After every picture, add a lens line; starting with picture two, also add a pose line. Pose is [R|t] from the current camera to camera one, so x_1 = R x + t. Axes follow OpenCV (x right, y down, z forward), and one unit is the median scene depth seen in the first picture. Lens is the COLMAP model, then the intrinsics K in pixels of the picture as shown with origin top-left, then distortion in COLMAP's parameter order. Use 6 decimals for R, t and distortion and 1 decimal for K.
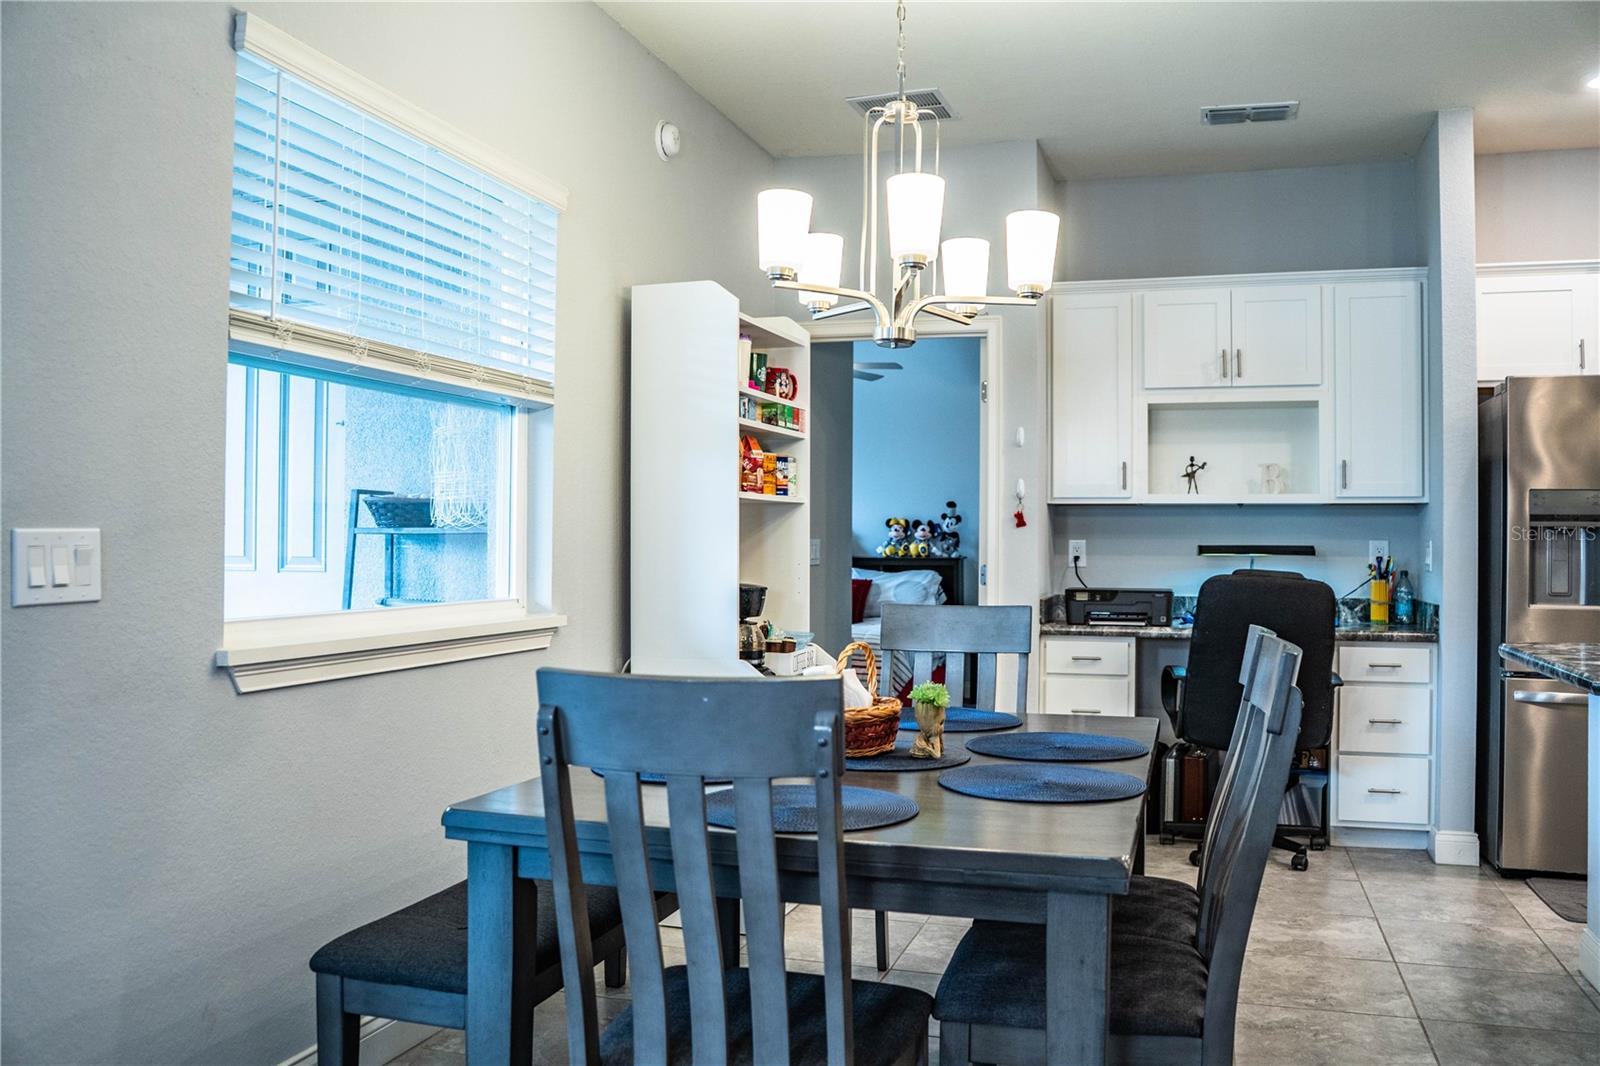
lens RADIAL K [[1303.6, 0, 804.5], [0, 1303.6, 534.9], [0, 0, 1]] dist [-0.105564, 0.063325]
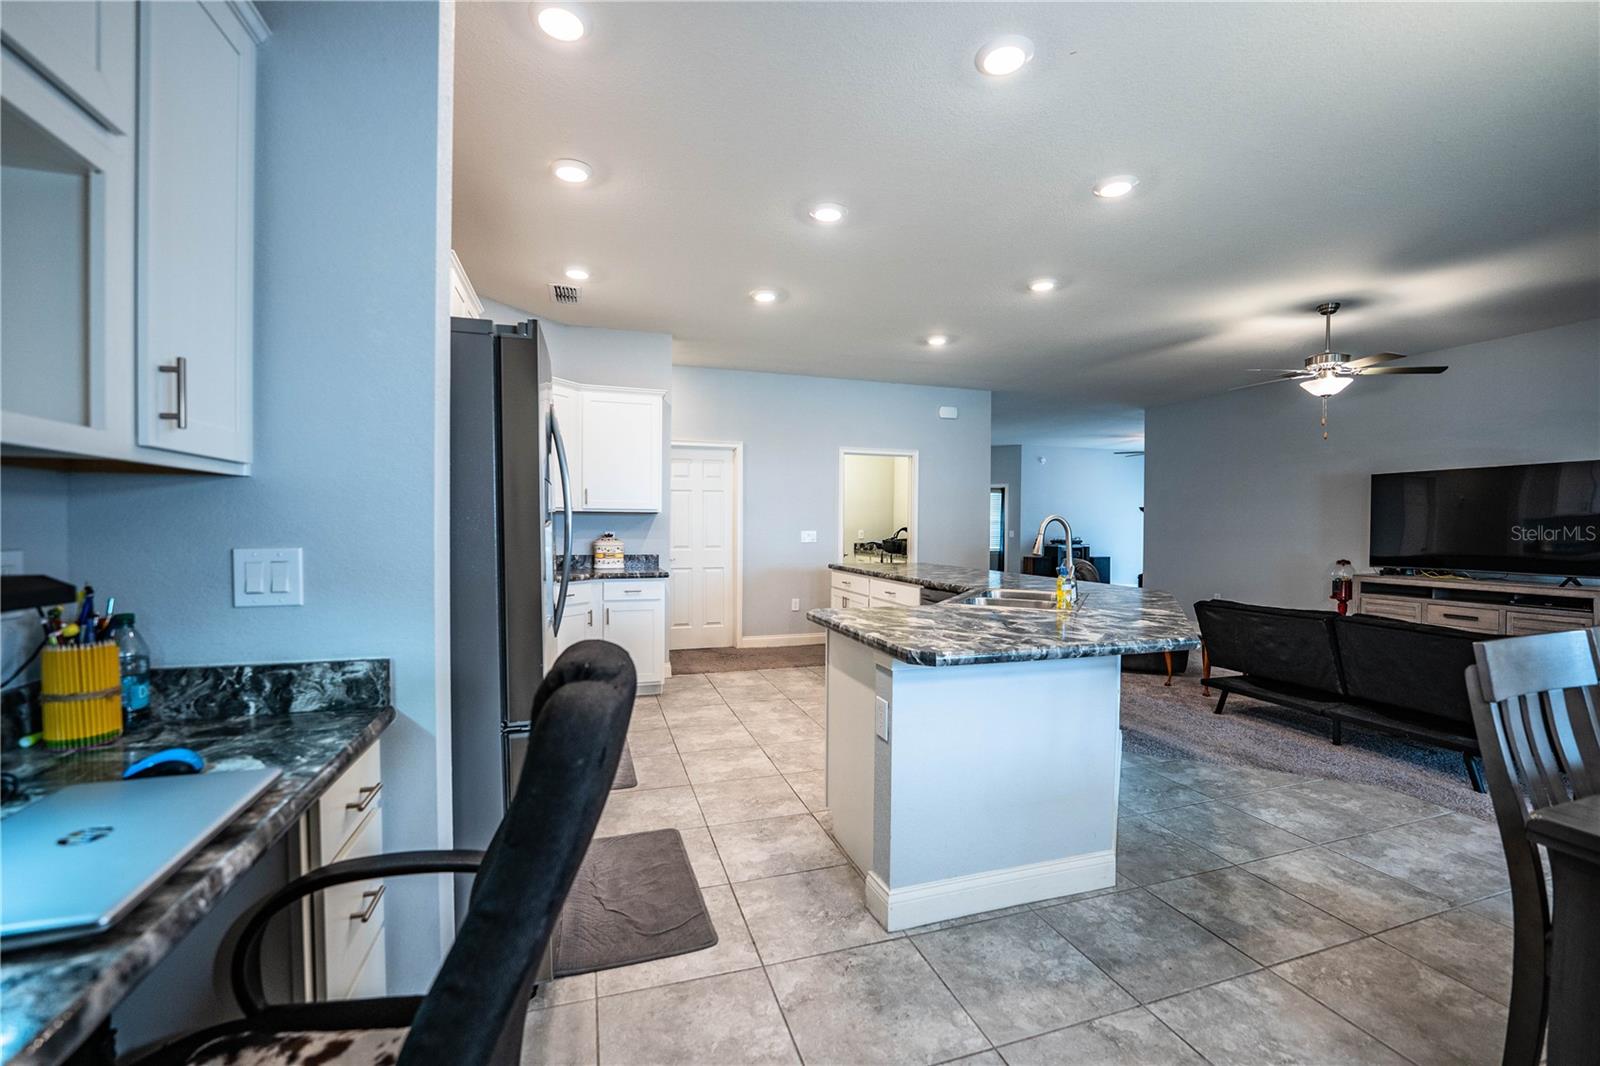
lens RADIAL K [[654.3, 0, 802.2], [0, 654.3, 527.7], [0, 0, 1]] dist [-0.023056, 0.002065]
pose [[-0.582800, -0.011282, 0.812537, 0.133176], [-0.016351, 0.999864, 0.002156, -0.007604], [-0.812451, -0.012029, -0.582906, 0.935502]]
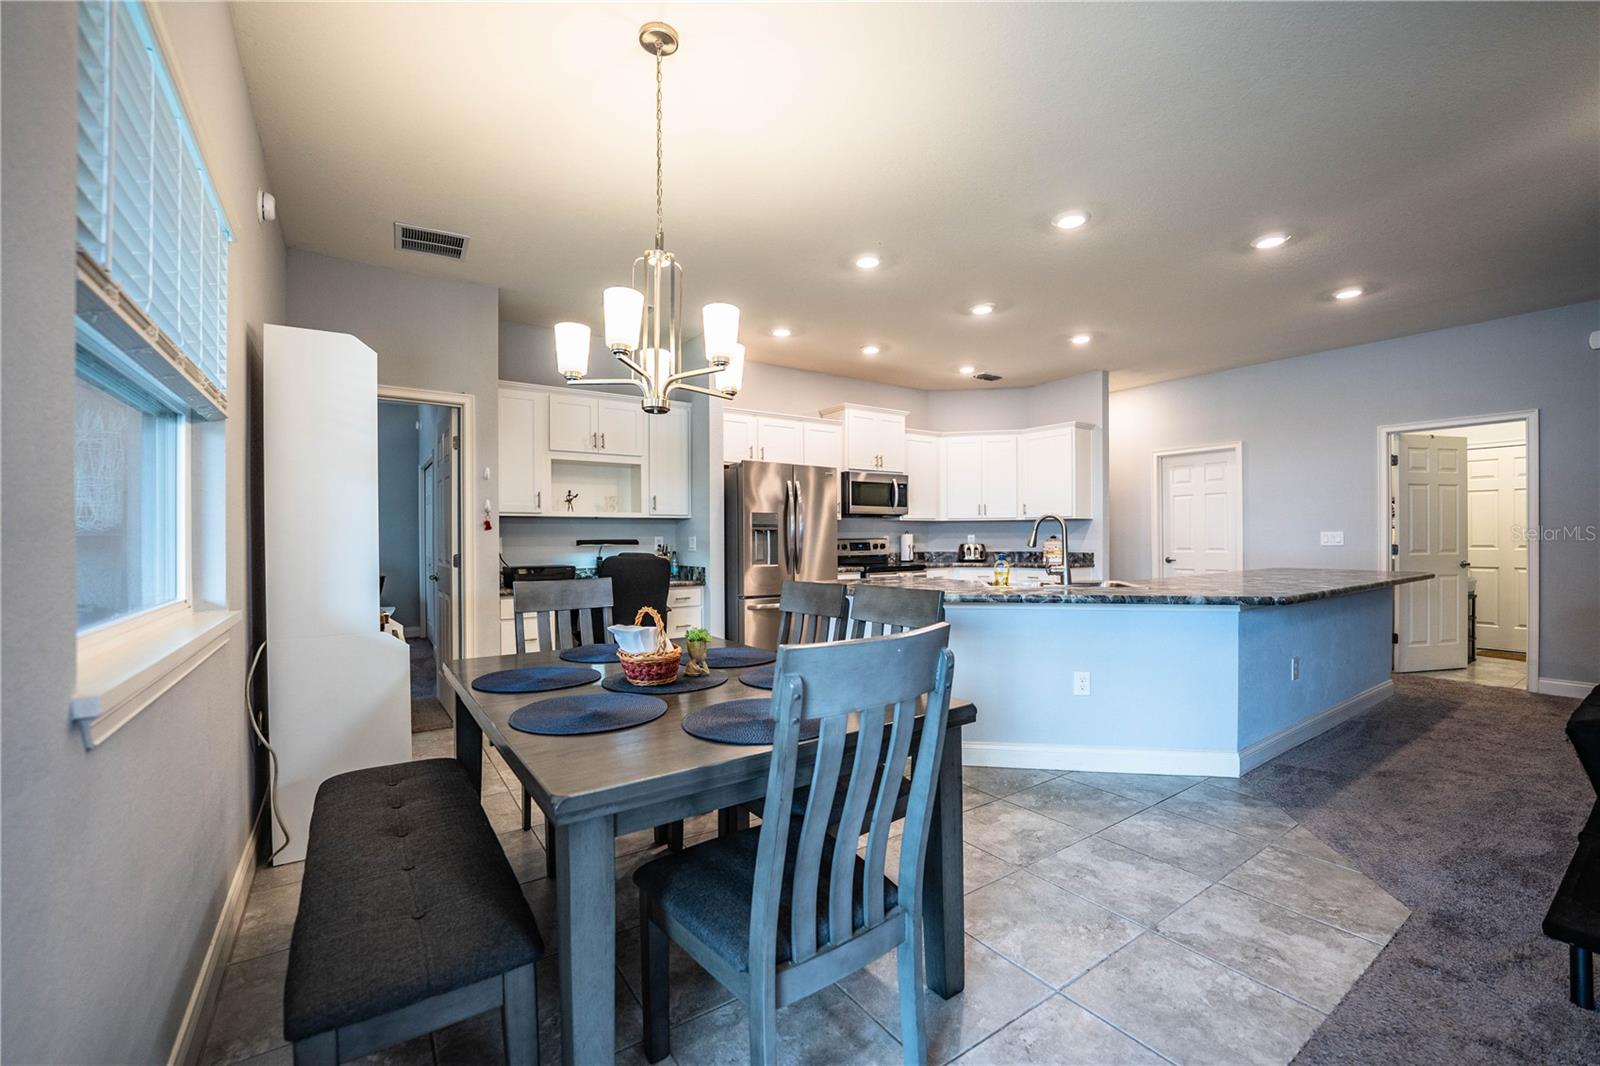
lens RADIAL K [[654.3, 0, 801.5], [0, 654.3, 538.5], [0, 0, 1]] dist [-0.023056, 0.002065]
pose [[0.616939, -0.010575, 0.786940, -0.222496], [0.004101, 0.999939, 0.010221, -0.002015], [-0.787001, -0.003078, 0.616945, 0.200083]]
